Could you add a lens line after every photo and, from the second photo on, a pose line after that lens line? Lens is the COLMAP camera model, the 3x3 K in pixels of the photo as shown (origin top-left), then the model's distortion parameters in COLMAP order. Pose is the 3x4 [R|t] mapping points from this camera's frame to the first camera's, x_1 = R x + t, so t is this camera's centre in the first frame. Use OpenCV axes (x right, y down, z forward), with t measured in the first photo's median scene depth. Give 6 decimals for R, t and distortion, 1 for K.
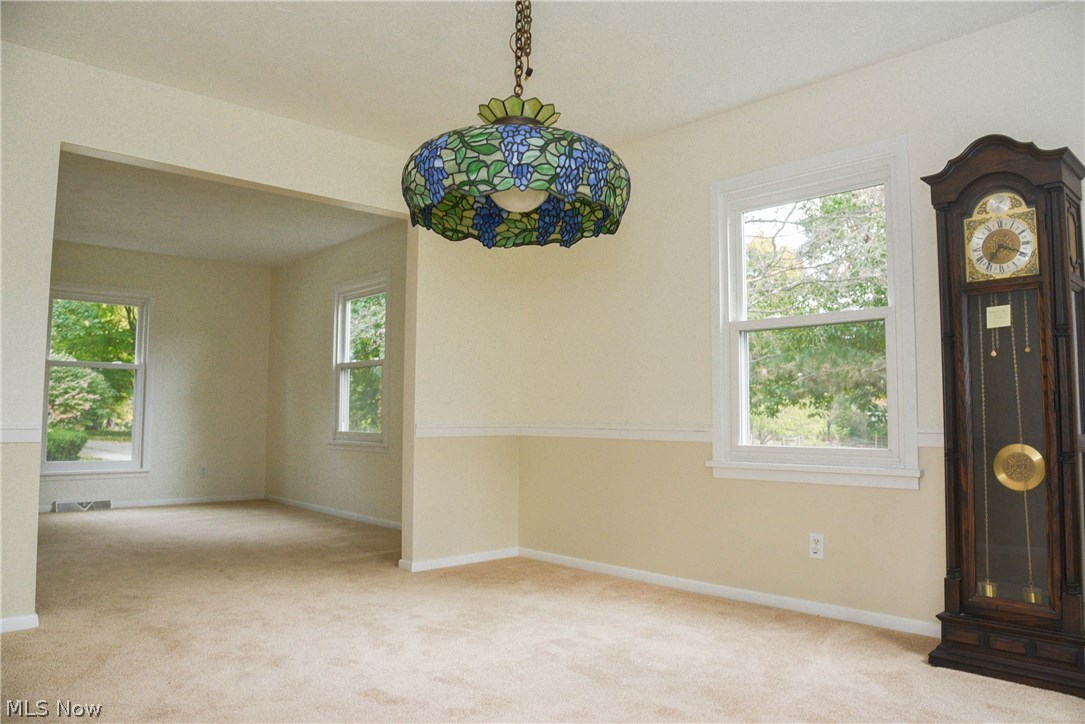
lens RADIAL K [[745.8, 0, 542.5], [0, 745.8, 362.0], [0, 0, 1]] dist [-0.058513, 0.001345]
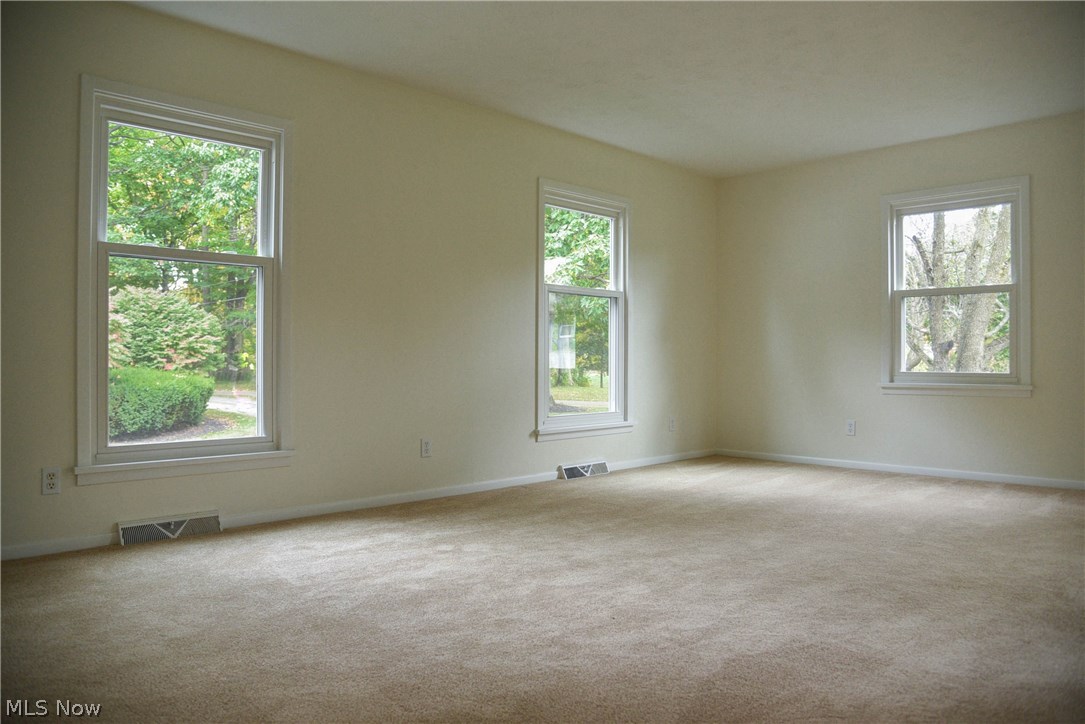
lens RADIAL K [[745.8, 0, 542.5], [0, 745.8, 362.0], [0, 0, 1]] dist [-0.058513, 0.001345]
pose [[0.999565, -0.007149, 0.028621, -1.562449], [0.004885, 0.996910, 0.078402, 0.037914], [-0.029093, -0.078228, 0.996511, 0.456732]]
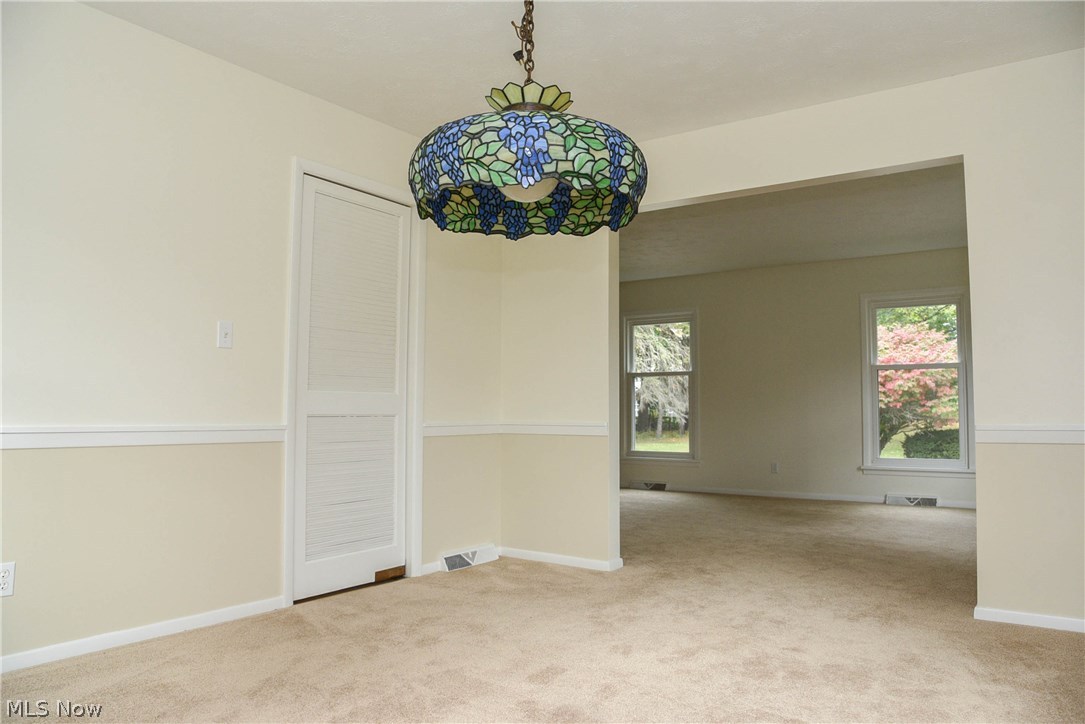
lens RADIAL K [[745.8, 0, 542.5], [0, 745.8, 362.0], [0, 0, 1]] dist [-0.058513, 0.001345]
pose [[0.220304, -0.070436, -0.972885, 0.650032], [0.072000, 0.995843, -0.055794, 0.042732], [0.972770, -0.057756, 0.224460, 0.579958]]
